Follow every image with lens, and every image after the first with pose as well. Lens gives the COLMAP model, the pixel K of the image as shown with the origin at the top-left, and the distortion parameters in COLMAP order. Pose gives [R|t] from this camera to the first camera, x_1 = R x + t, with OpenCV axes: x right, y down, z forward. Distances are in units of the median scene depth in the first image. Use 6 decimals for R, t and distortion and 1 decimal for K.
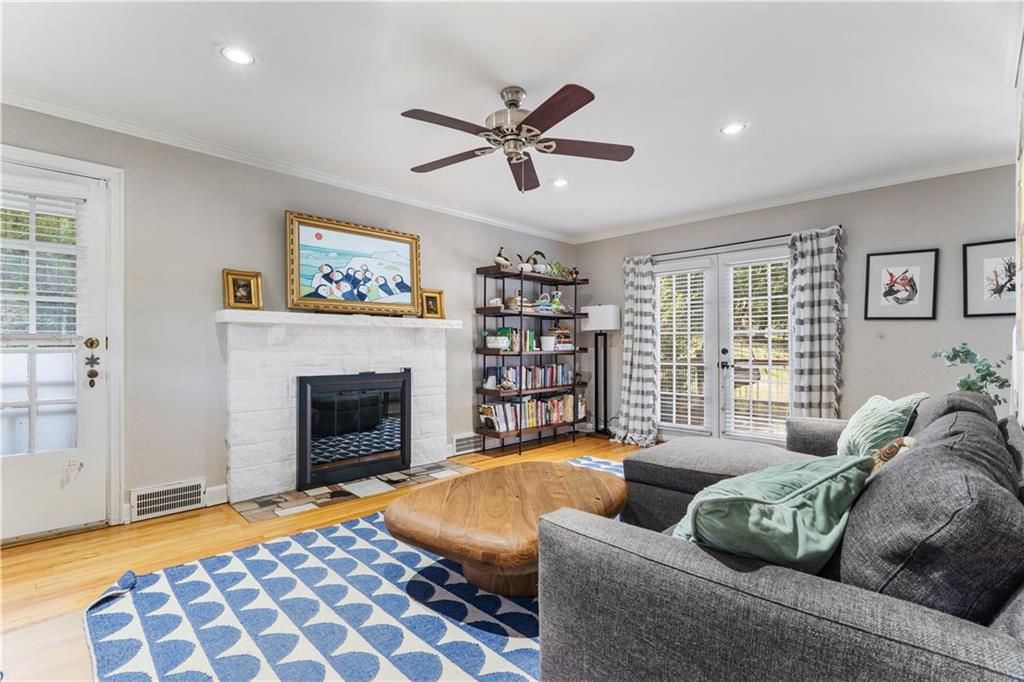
lens RADIAL K [[482.2, 0, 512.0], [0, 482.2, 341.0], [0, 0, 1]] dist [0.001385, 0.000196]
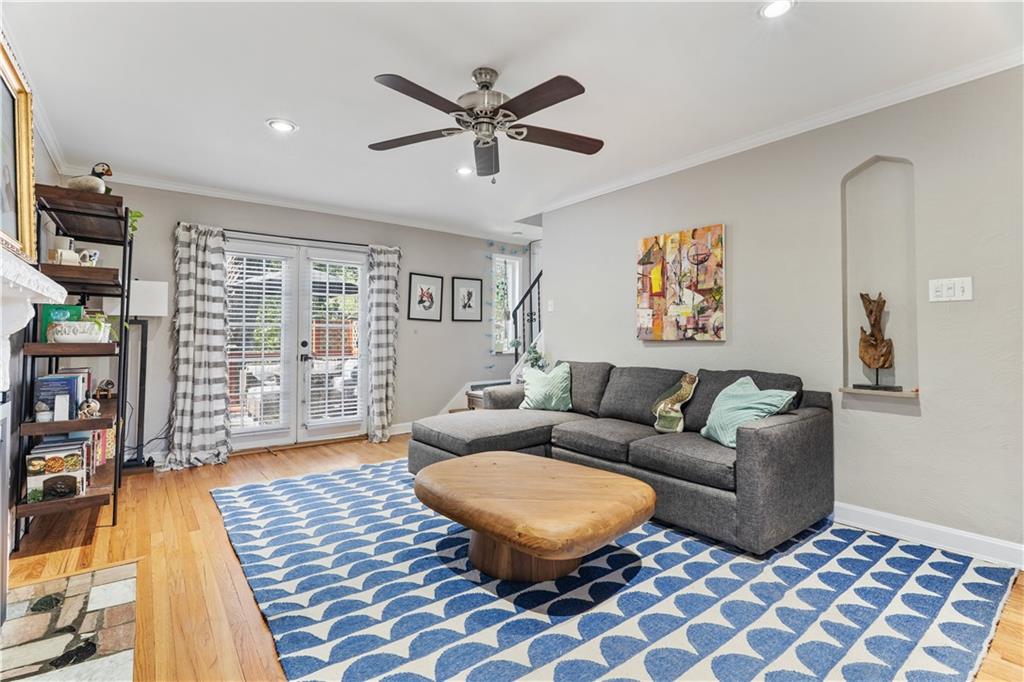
lens RADIAL K [[473.4, 0, 512.0], [0, 473.4, 341.0], [0, 0, 1]] dist [-0.011393, 0.000102]
pose [[0.127459, -0.005997, 0.991826, -0.690561], [-0.007824, 0.999945, 0.007051, 0.006415], [-0.991813, -0.008659, 0.127405, 0.637215]]
